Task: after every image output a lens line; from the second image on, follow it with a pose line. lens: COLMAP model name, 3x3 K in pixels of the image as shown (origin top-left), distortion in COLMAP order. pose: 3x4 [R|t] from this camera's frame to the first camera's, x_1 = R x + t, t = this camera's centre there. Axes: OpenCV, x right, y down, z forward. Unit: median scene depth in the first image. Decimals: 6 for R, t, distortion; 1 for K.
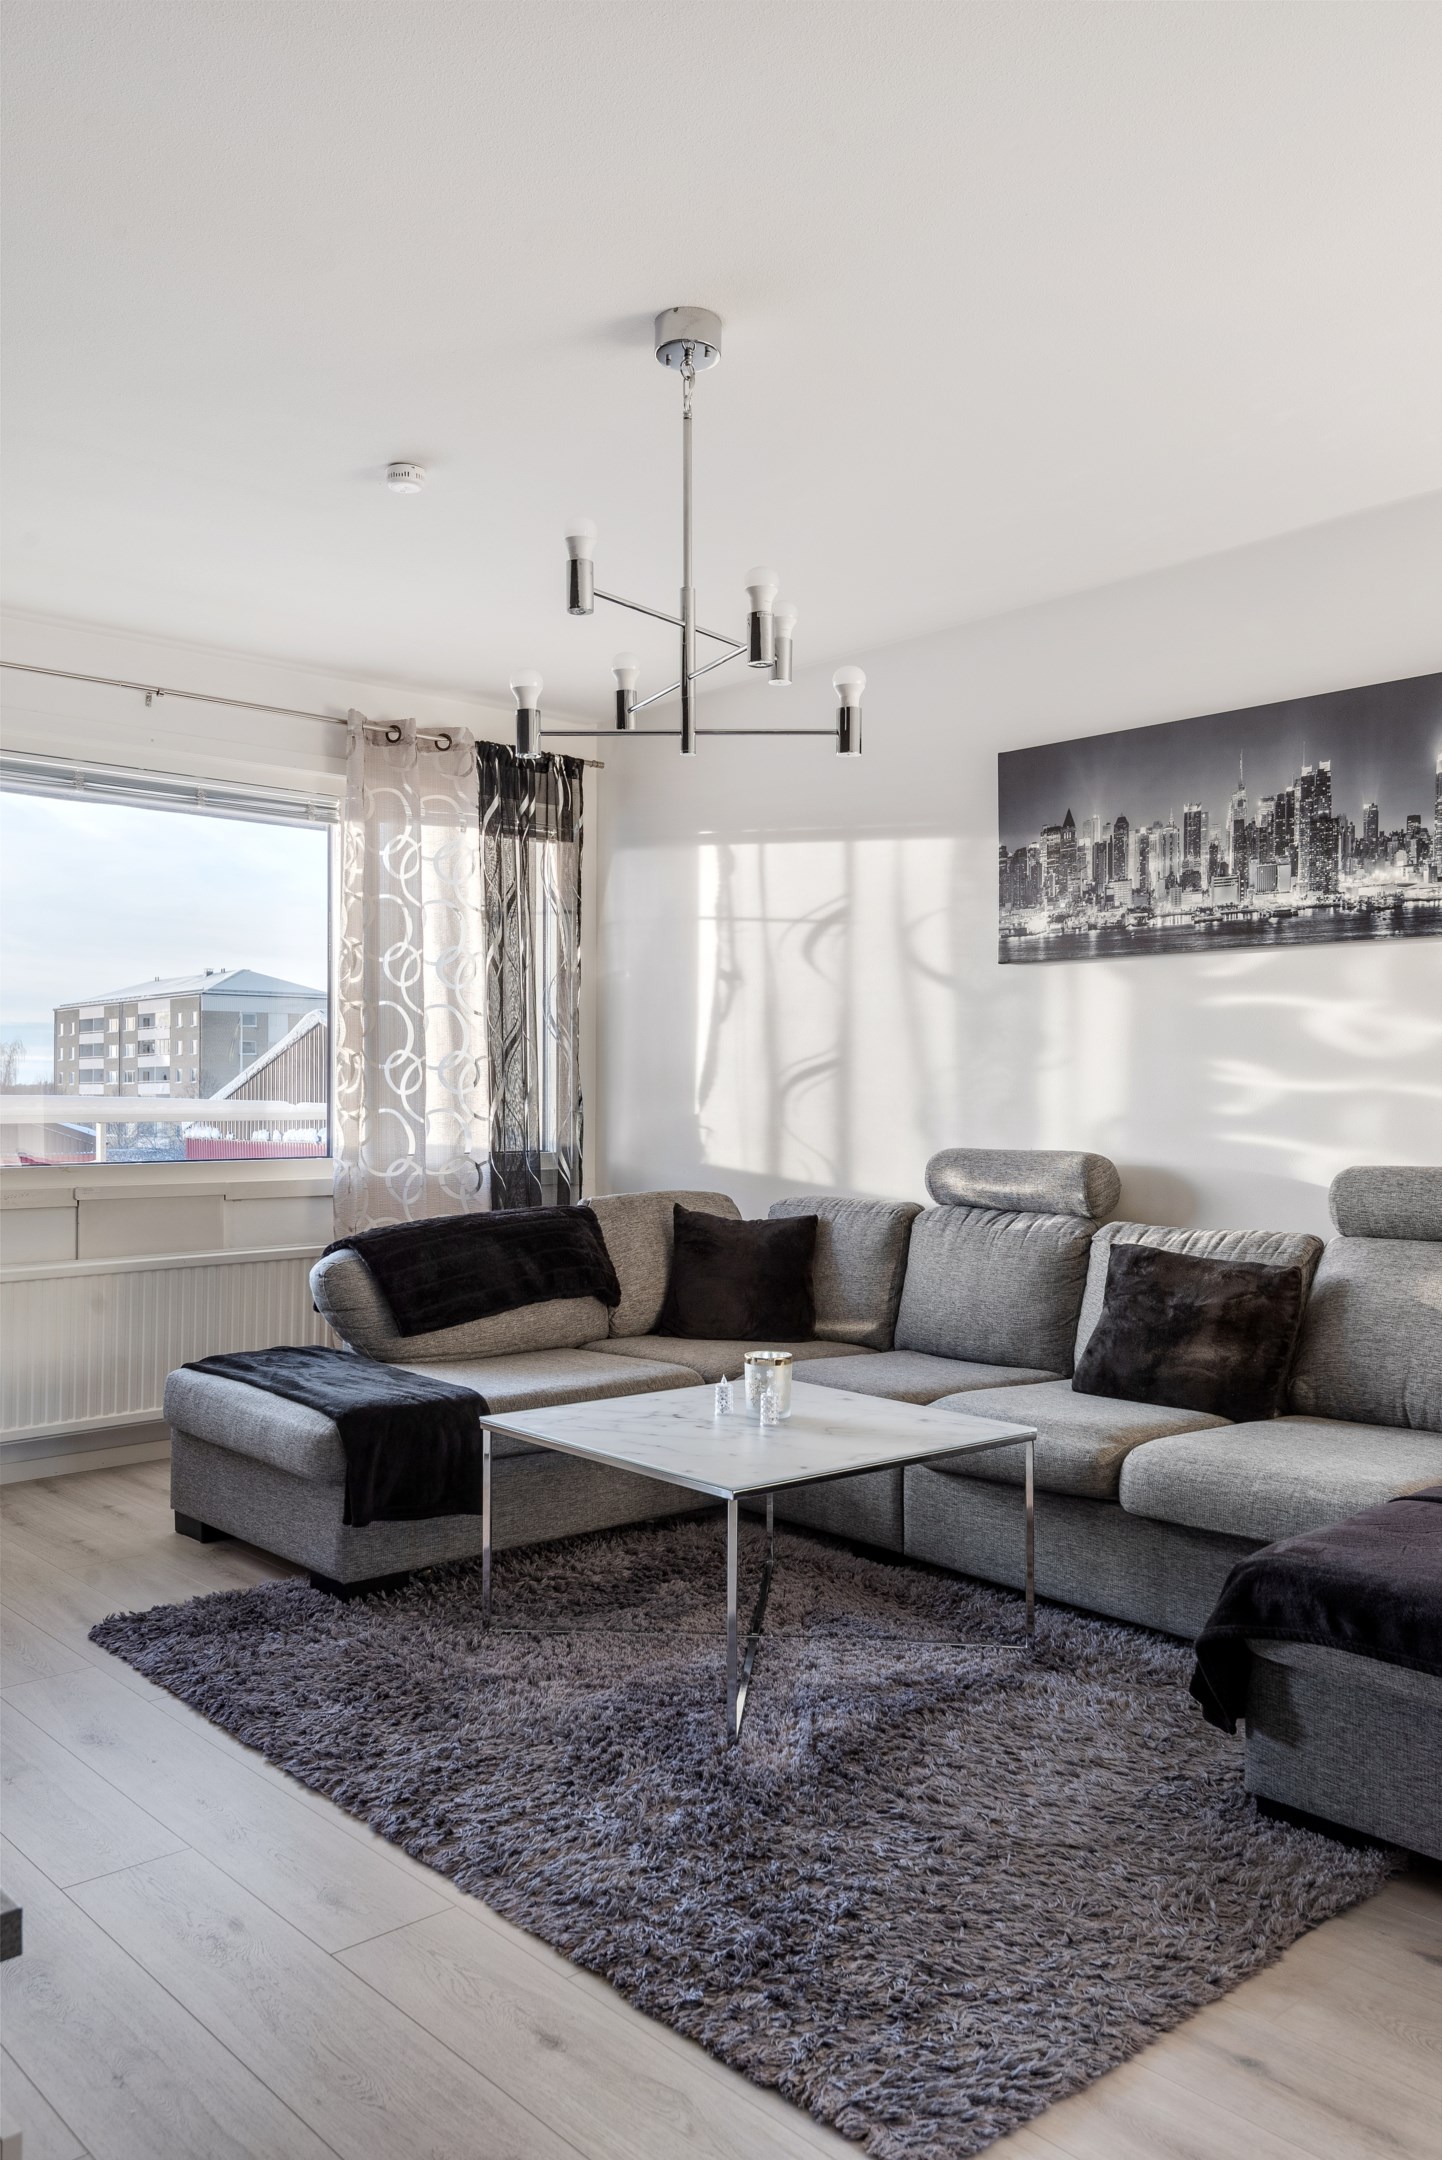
lens RADIAL K [[1611.7, 0, 729.2], [0, 1611.7, 1077.3], [0, 0, 1]] dist [0.038593, -0.026621]
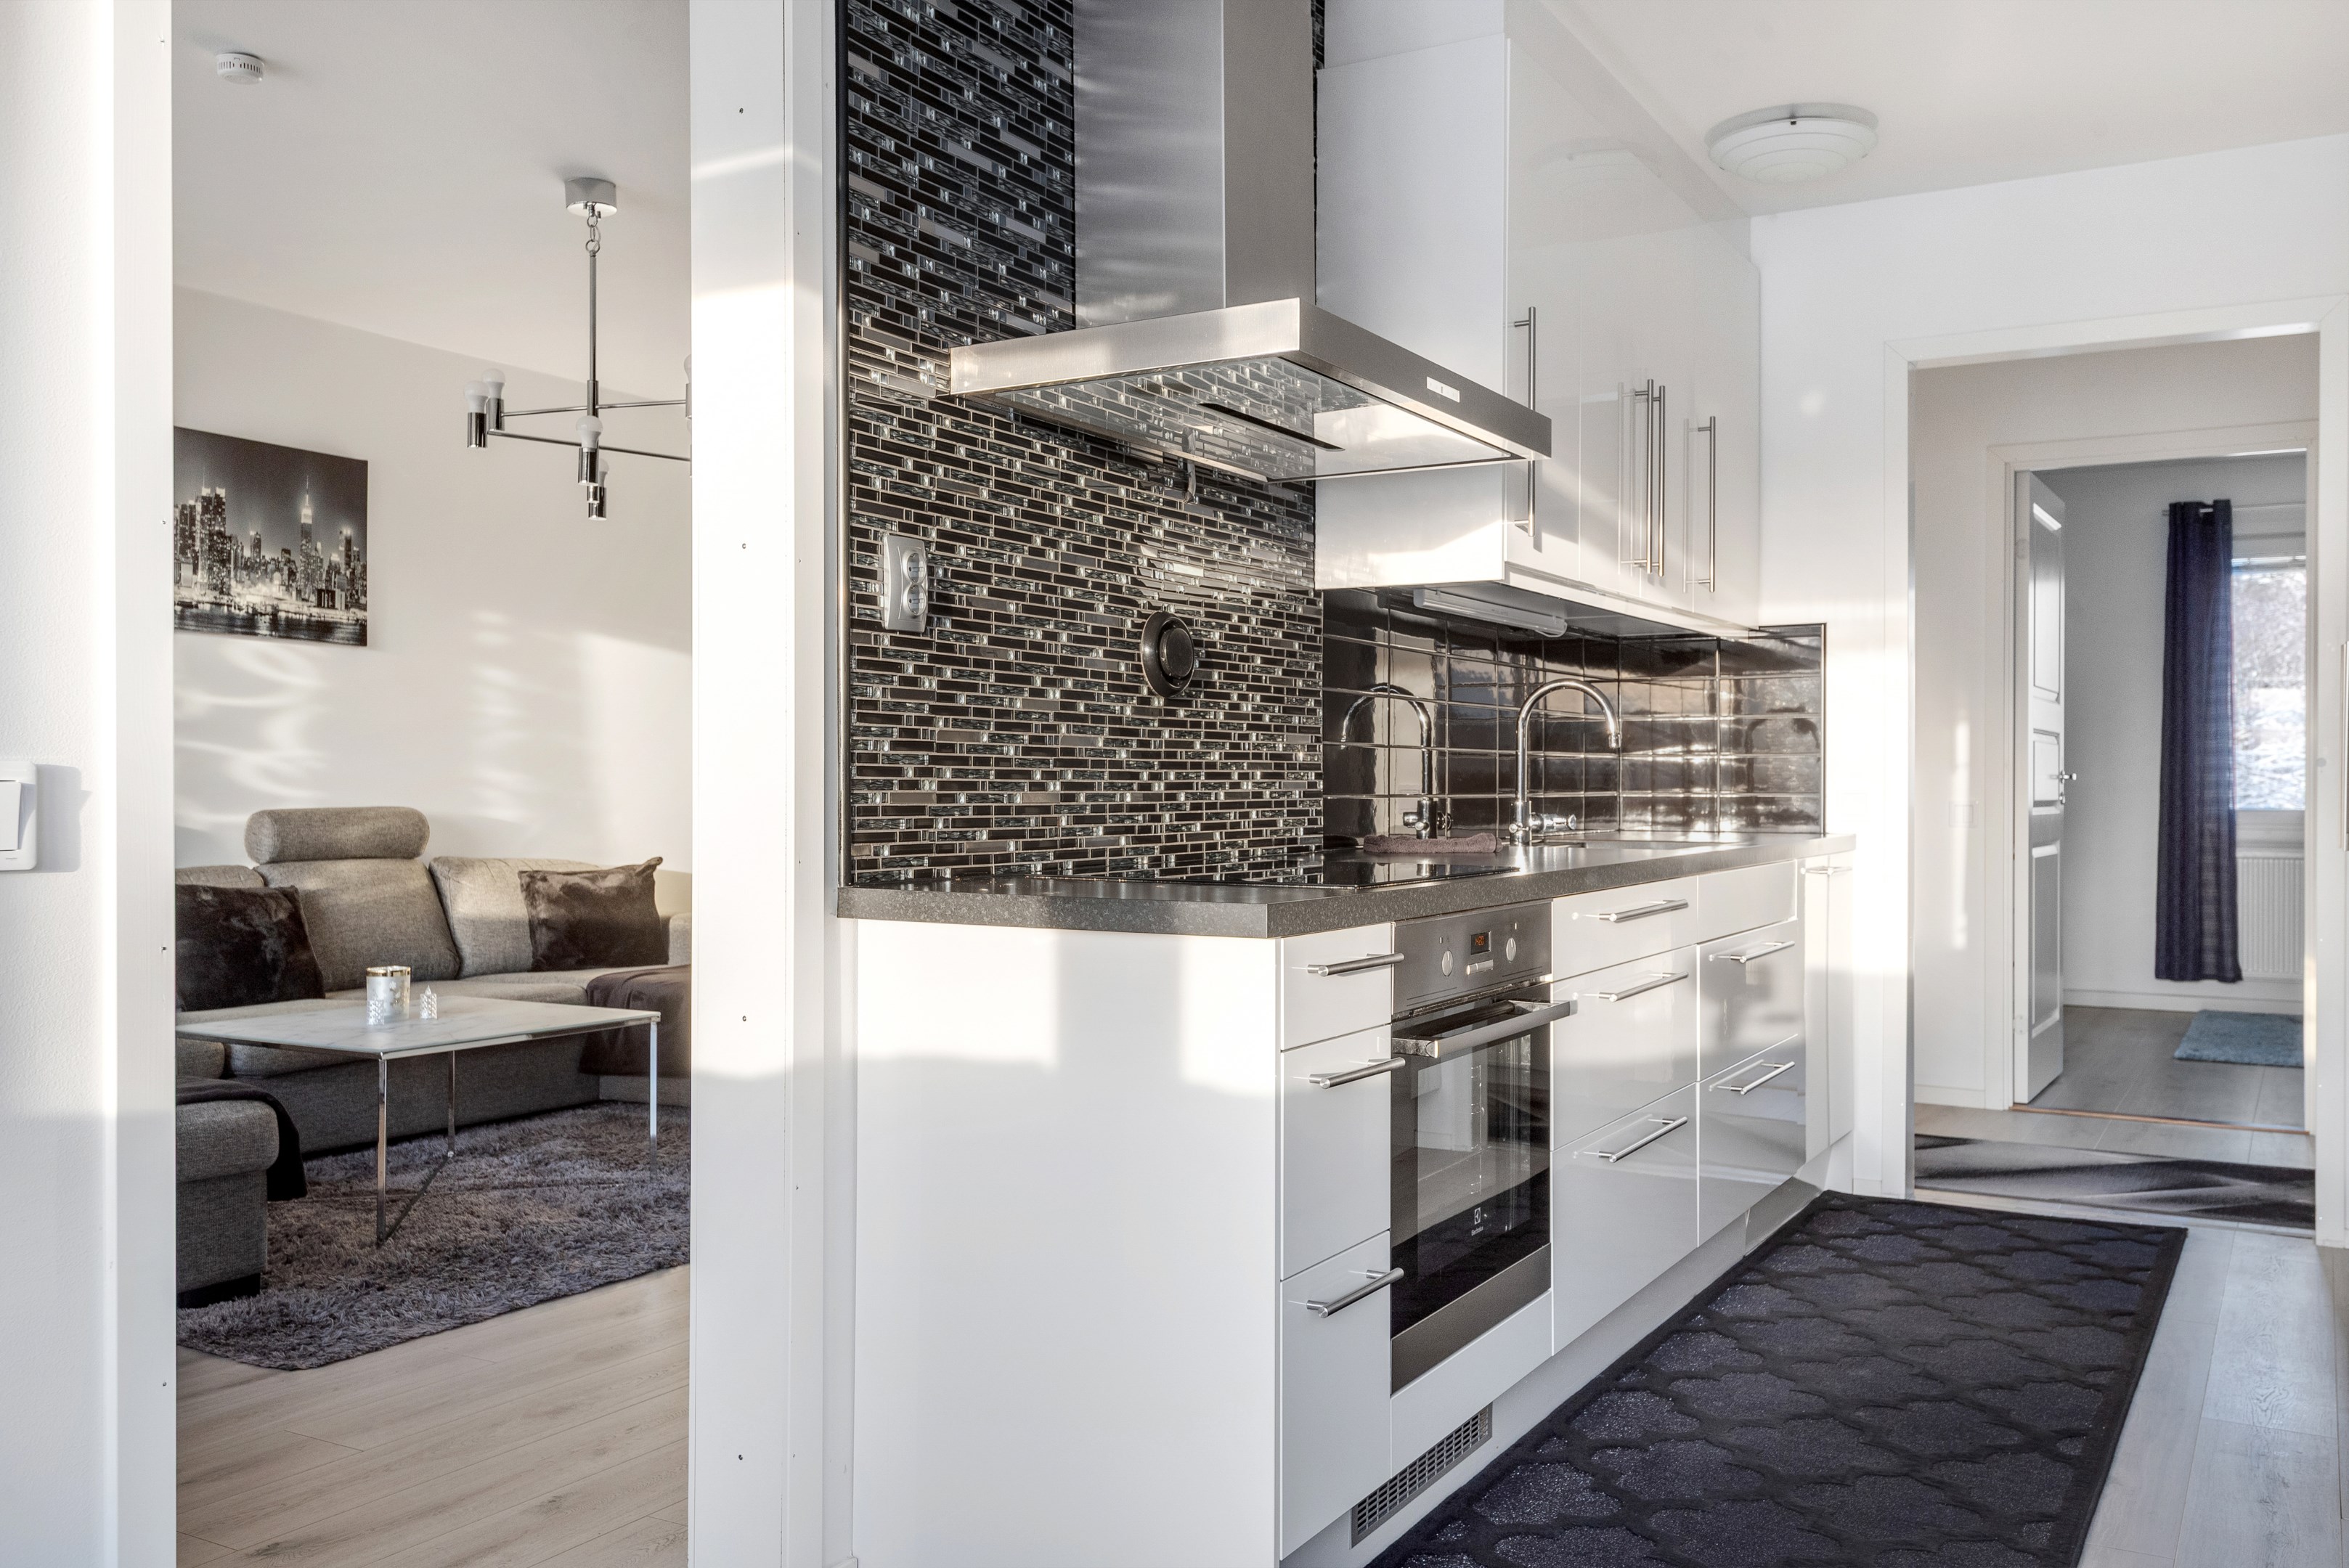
lens RADIAL K [[1848.2, 0, 1190.3], [0, 1848.2, 799.5], [0, 0, 1]] dist [0.030831, -0.009968]
pose [[-0.319574, -0.007809, 0.947529, -1.249851], [-0.006573, 0.999960, 0.006024, 0.032017], [-0.947538, -0.004303, -0.319613, 0.756959]]
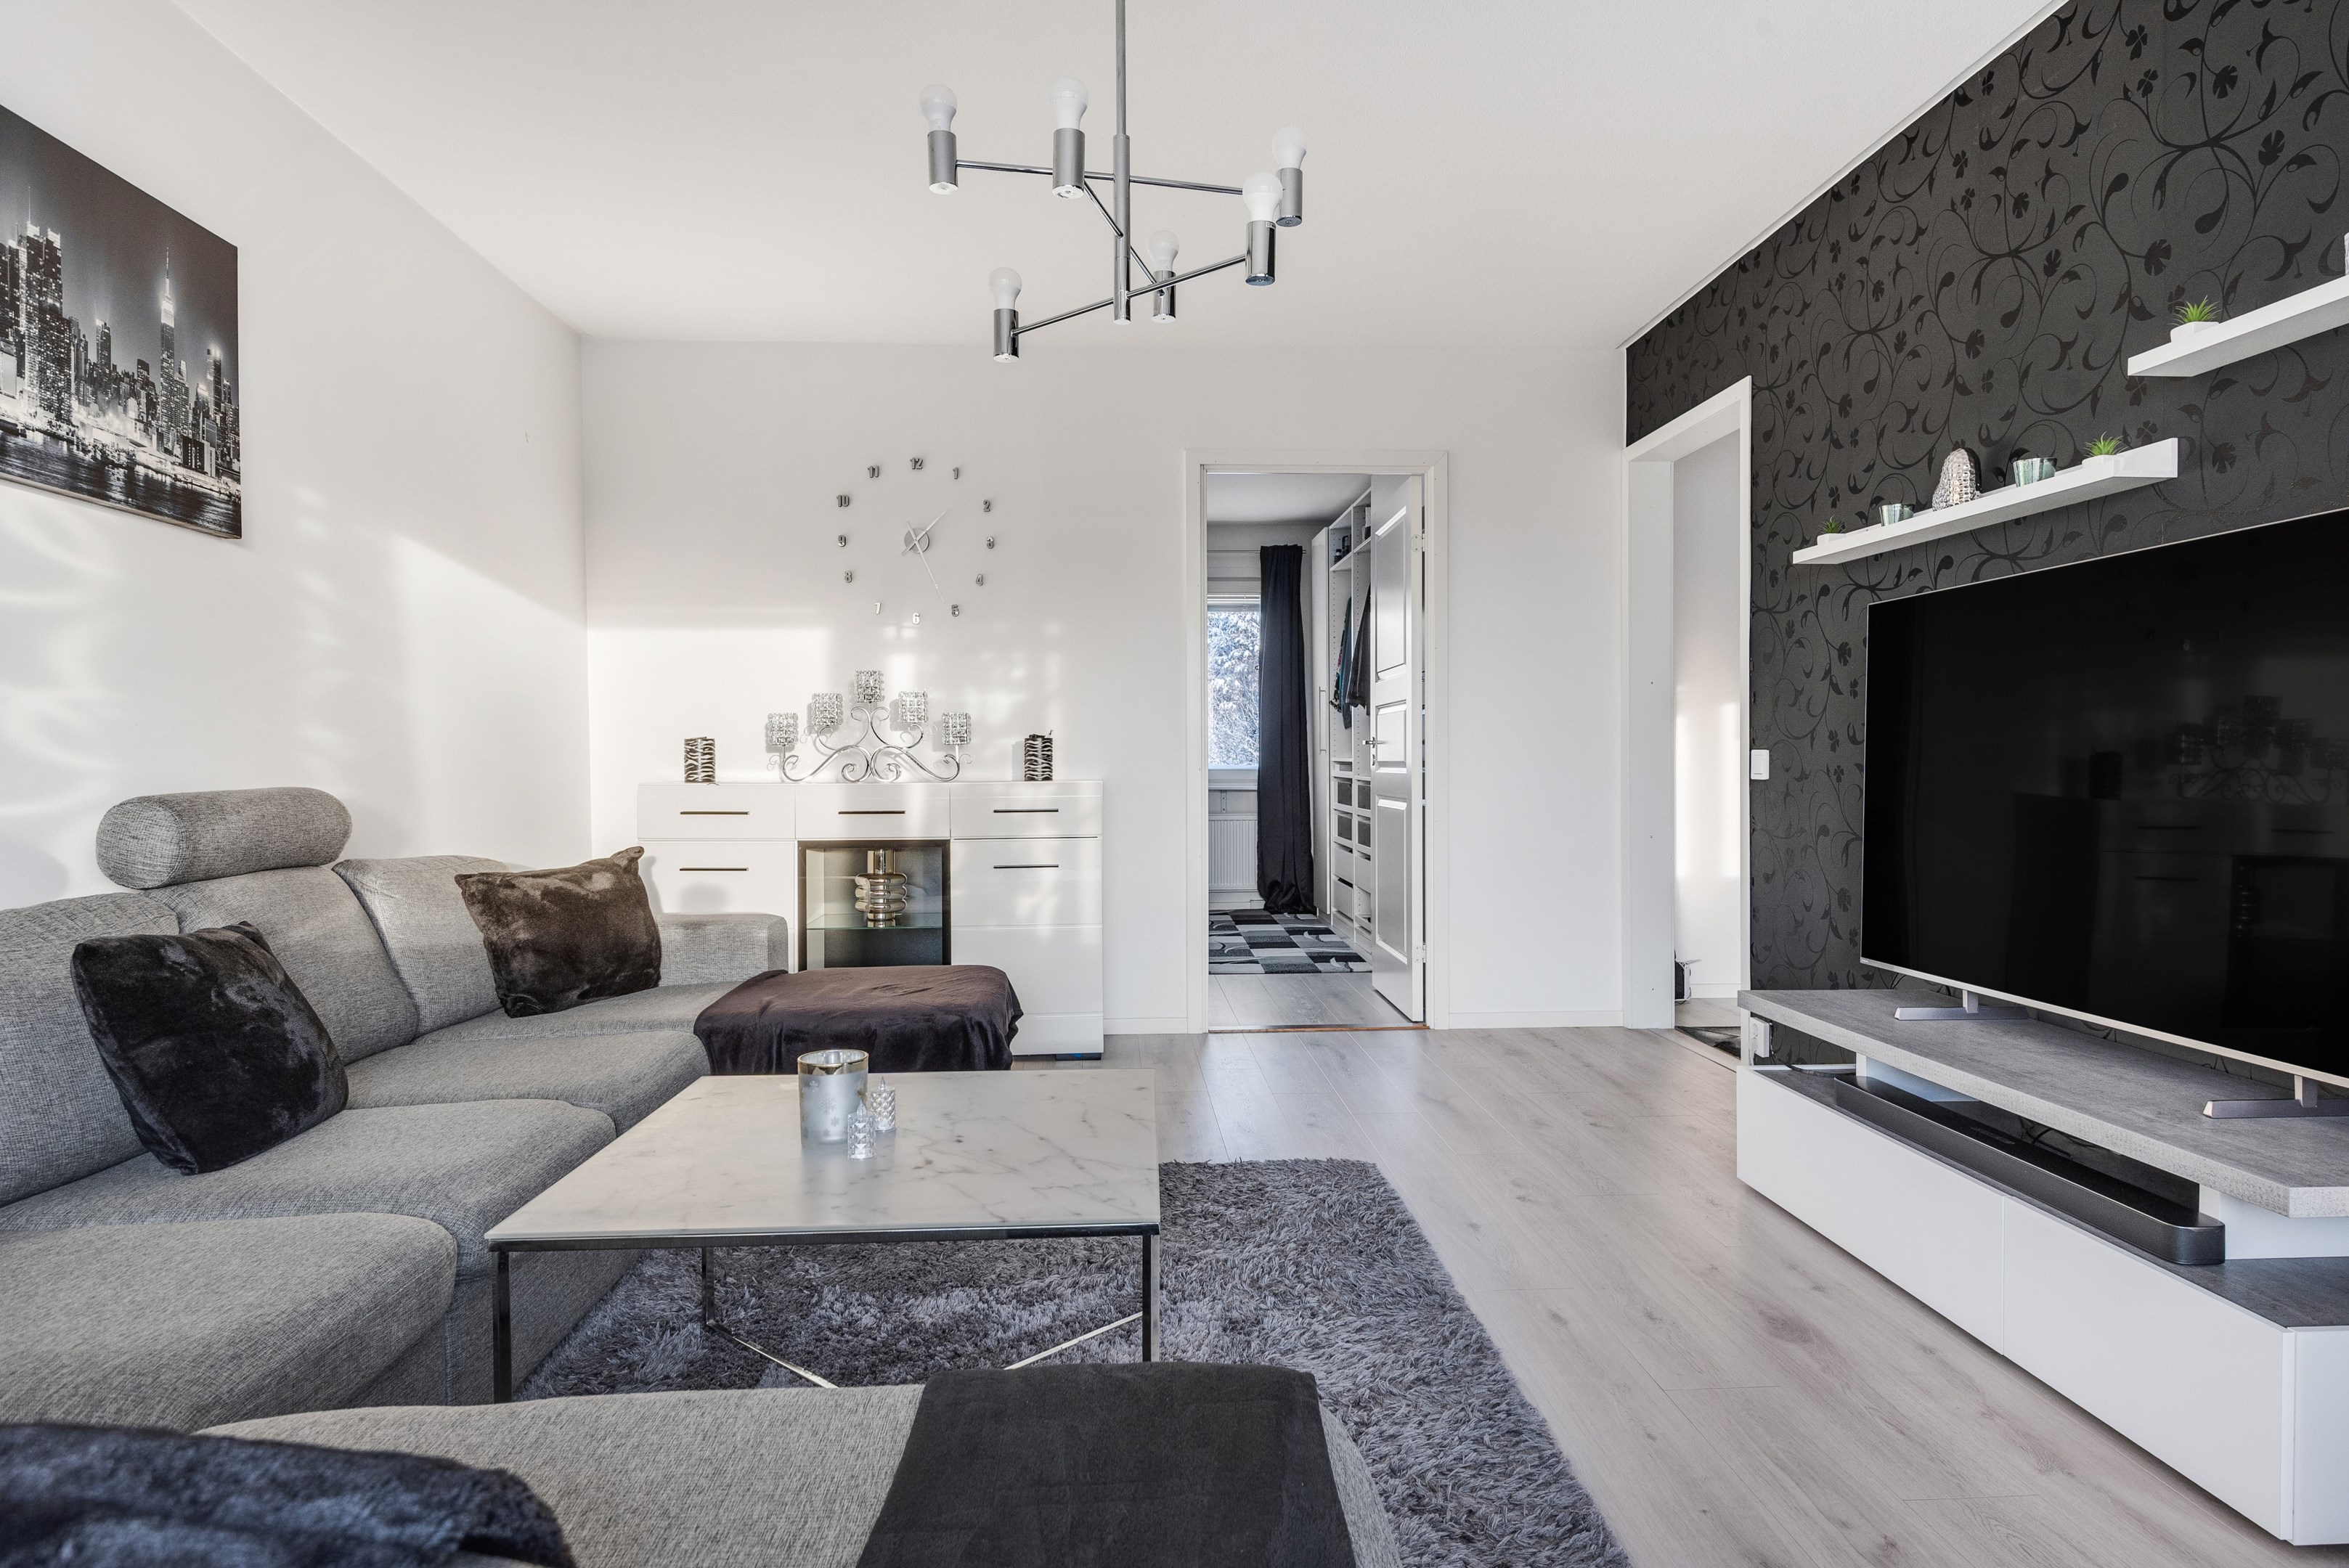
lens RADIAL K [[1366.1, 0, 1170.0], [0, 1366.1, 780.7], [0, 0, 1]] dist [0.027531, 0.000374]
pose [[-0.775780, -0.010733, 0.630913, -0.404974], [-0.002930, 0.999906, 0.013408, 0.036547], [-0.630997, 0.008553, -0.775738, 1.179880]]
